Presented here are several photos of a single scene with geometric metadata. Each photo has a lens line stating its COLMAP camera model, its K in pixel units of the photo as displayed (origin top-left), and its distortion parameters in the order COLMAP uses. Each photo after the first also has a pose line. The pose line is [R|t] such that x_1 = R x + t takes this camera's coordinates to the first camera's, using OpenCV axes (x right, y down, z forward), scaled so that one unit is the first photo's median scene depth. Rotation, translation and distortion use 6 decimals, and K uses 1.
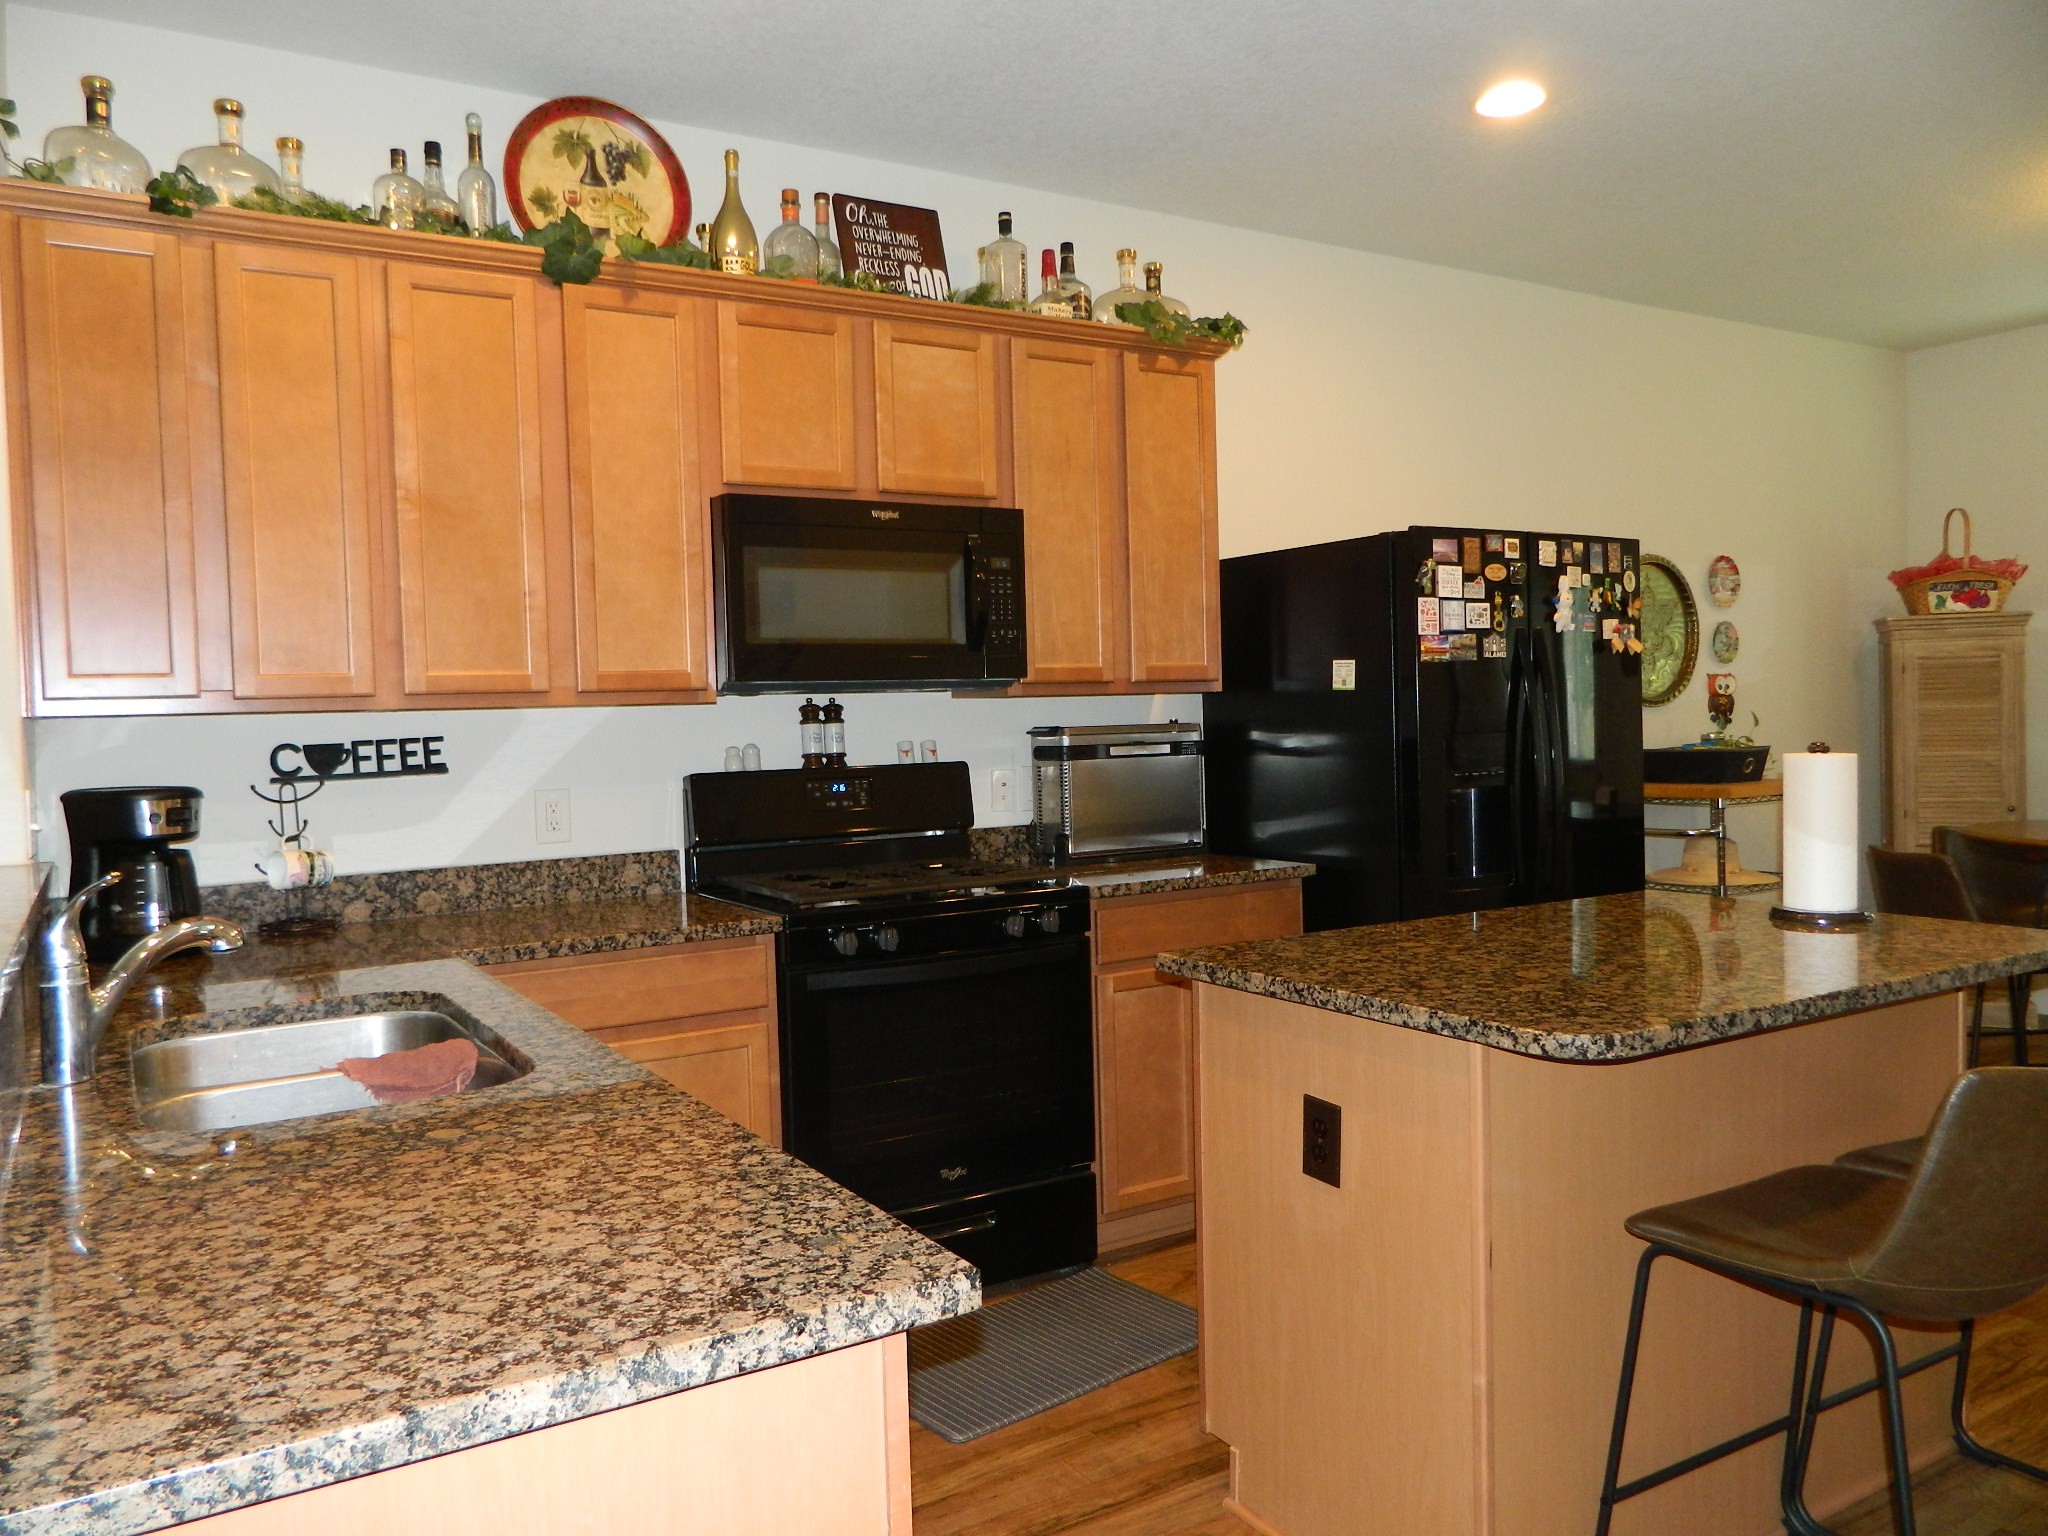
lens RADIAL K [[1514.5, 0, 1022.2], [0, 1514.5, 761.5], [0, 0, 1]] dist [0.004033, -0.007444]
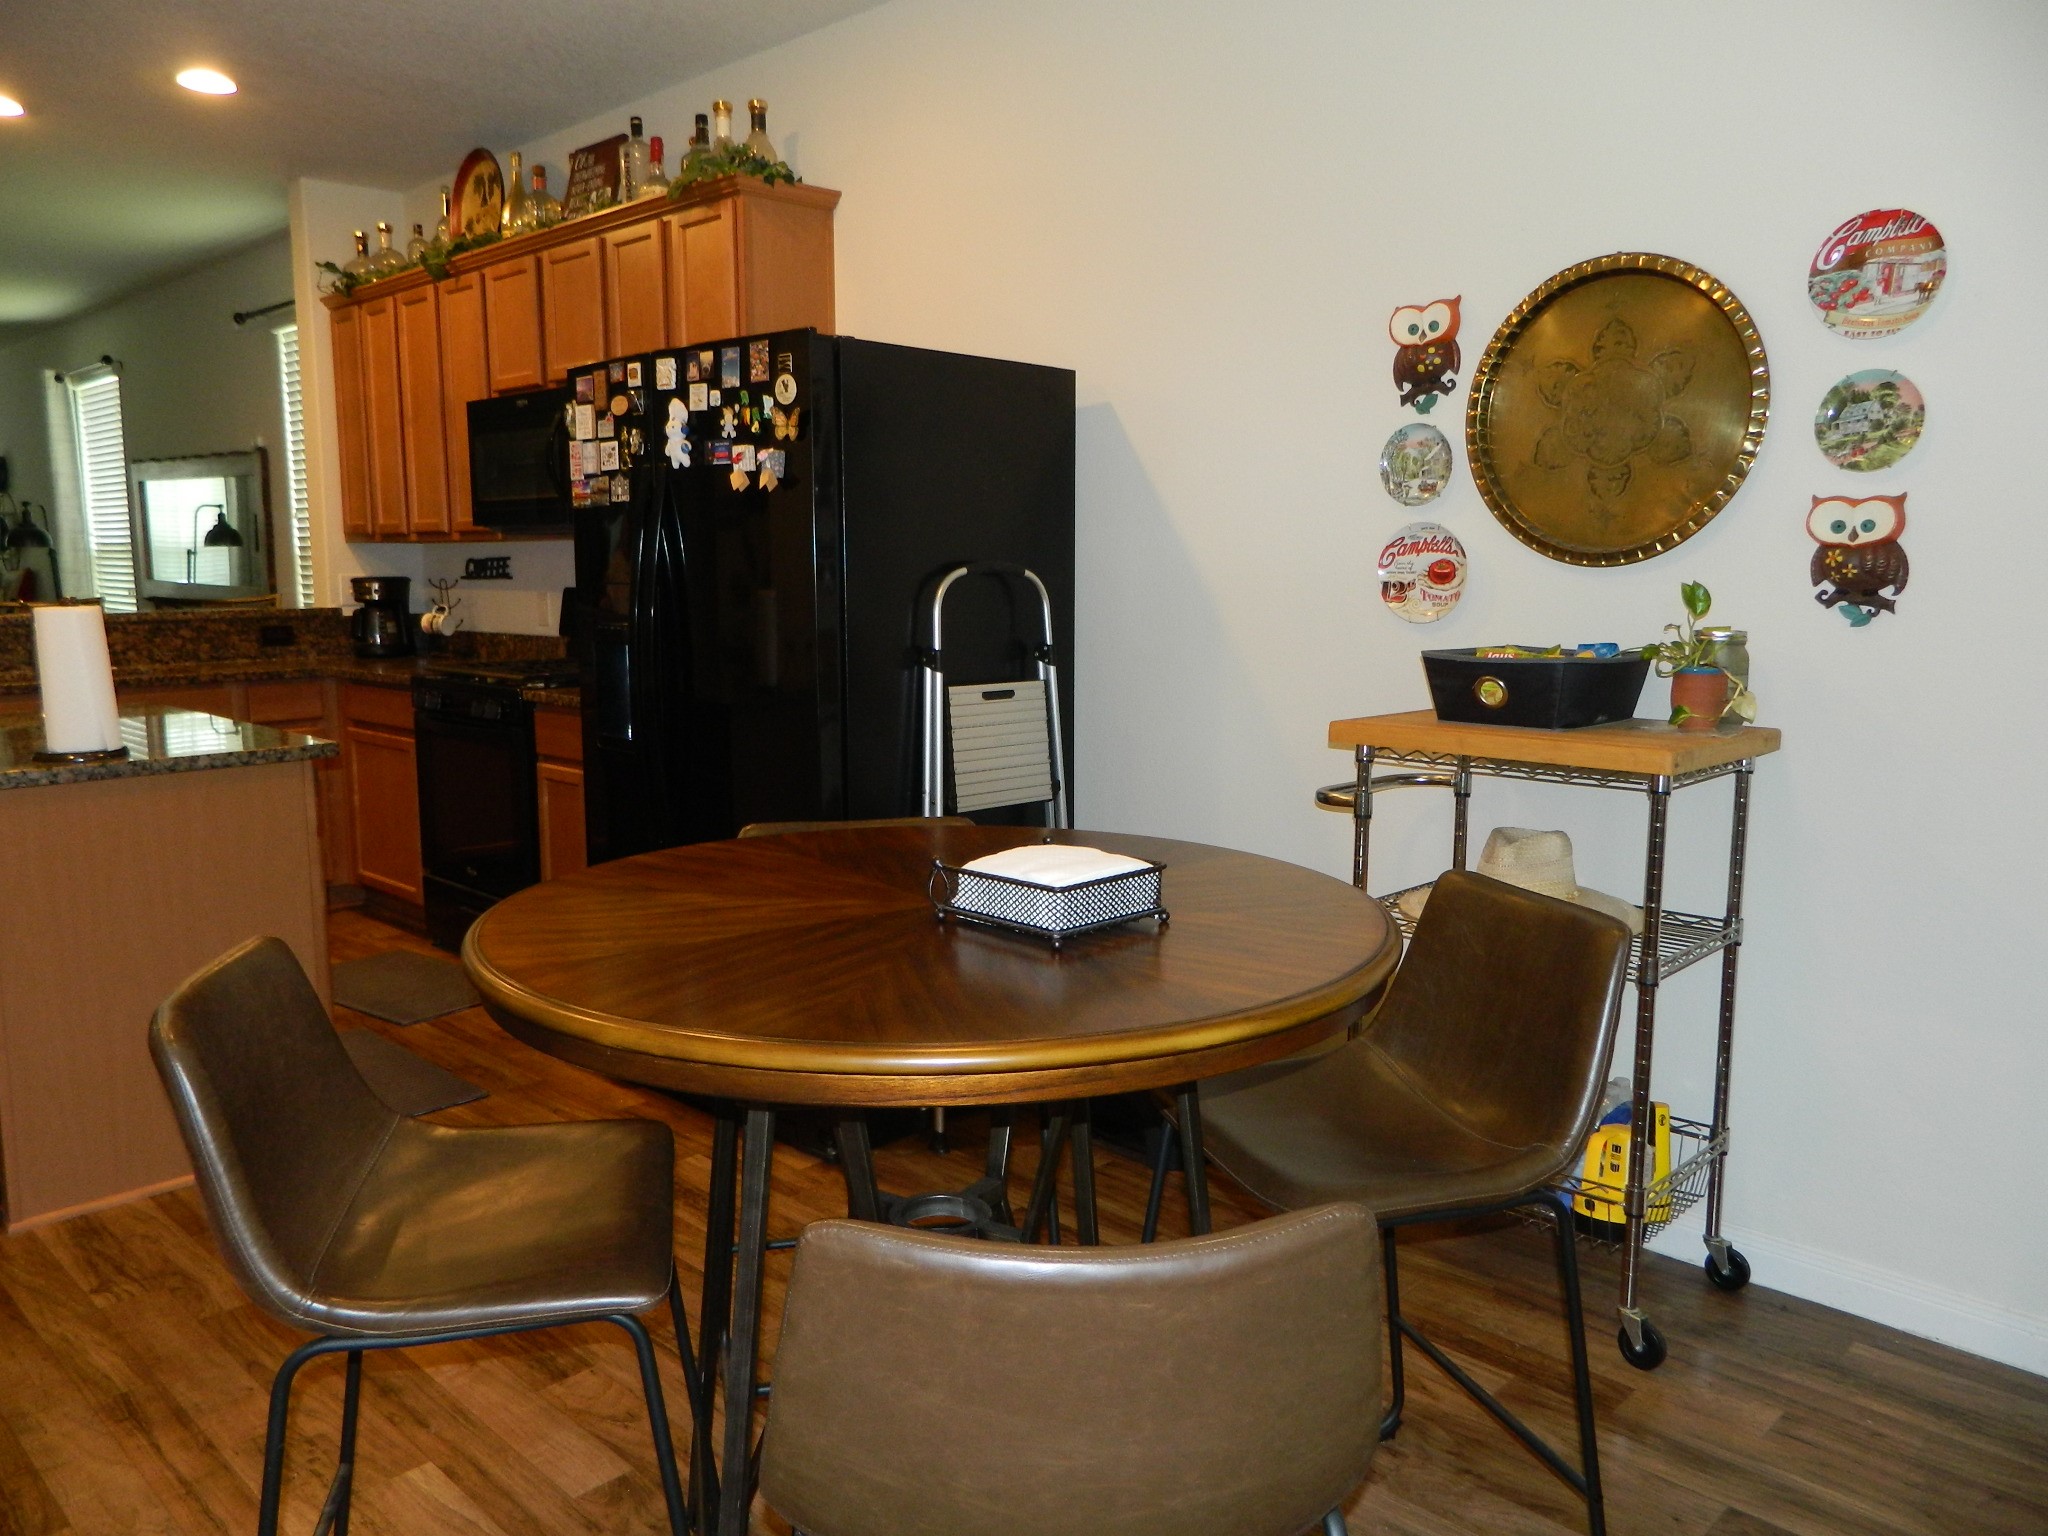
lens RADIAL K [[1514.5, 0, 1020.6], [0, 1514.5, 760.5], [0, 0, 1]] dist [0.004033, -0.007444]
pose [[0.240518, 0.156626, -0.957925, 1.302014], [-0.035242, 0.987654, 0.152638, -0.064175], [0.970005, -0.002953, 0.243068, 1.041352]]
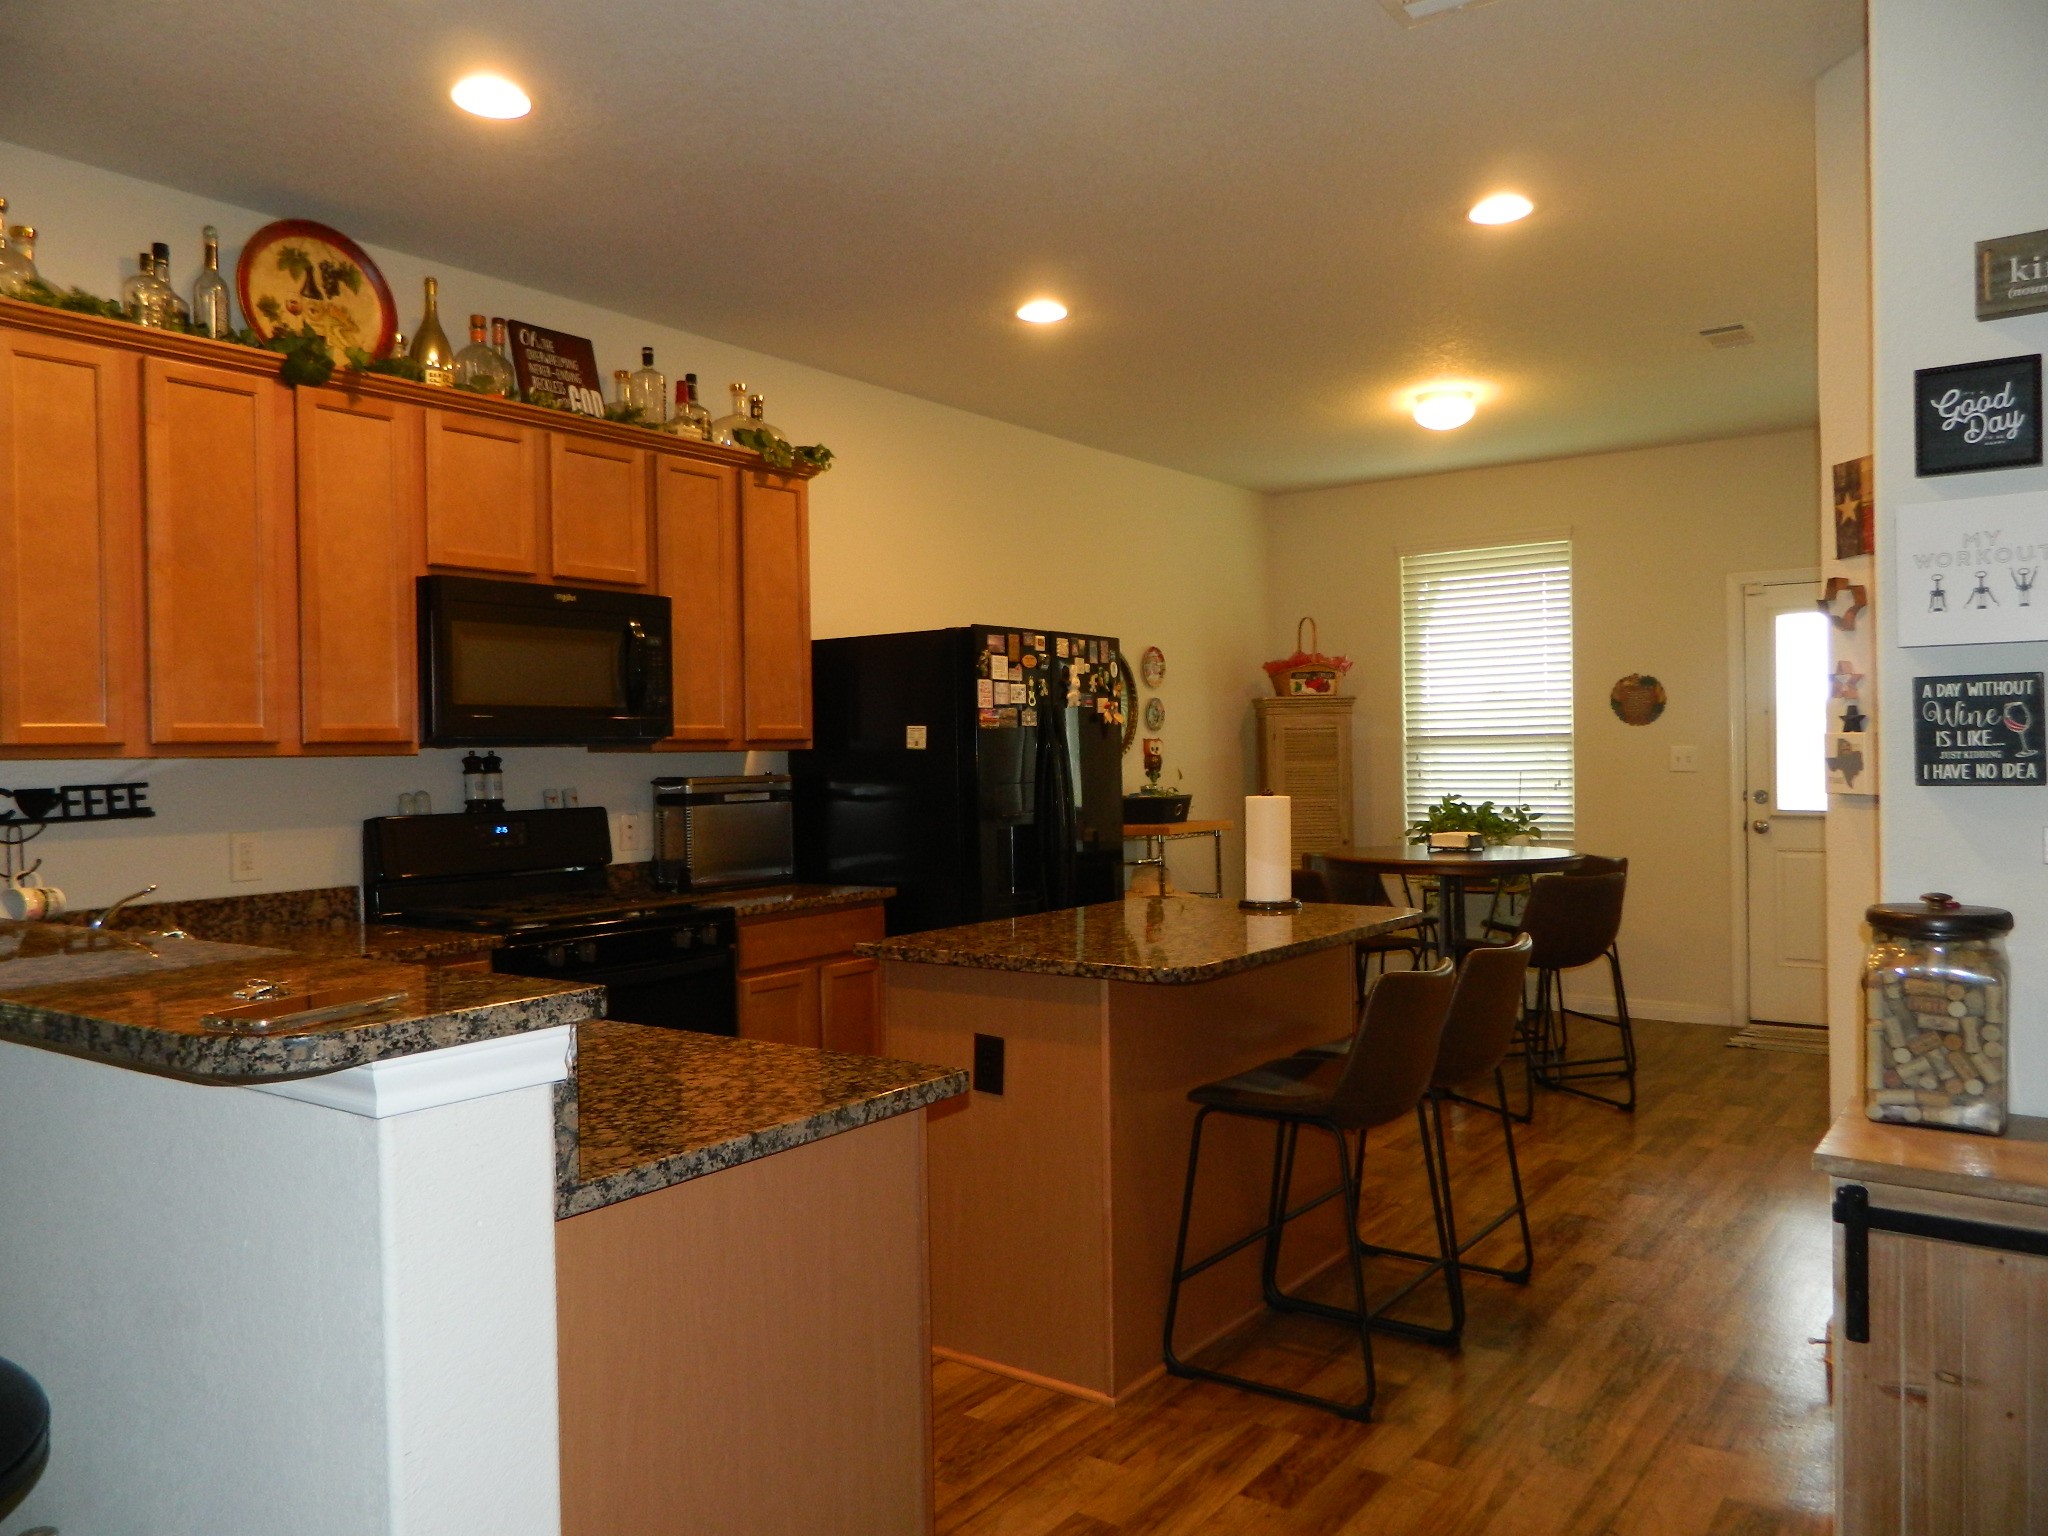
lens RADIAL K [[1514.5, 0, 1025.8], [0, 1514.5, 758.5], [0, 0, 1]] dist [0.004033, -0.007444]
pose [[0.923811, 0.009225, 0.382738, -0.198123], [0.005433, 0.999293, -0.037199, 0.008795], [-0.382811, 0.036445, 0.923108, -0.215309]]
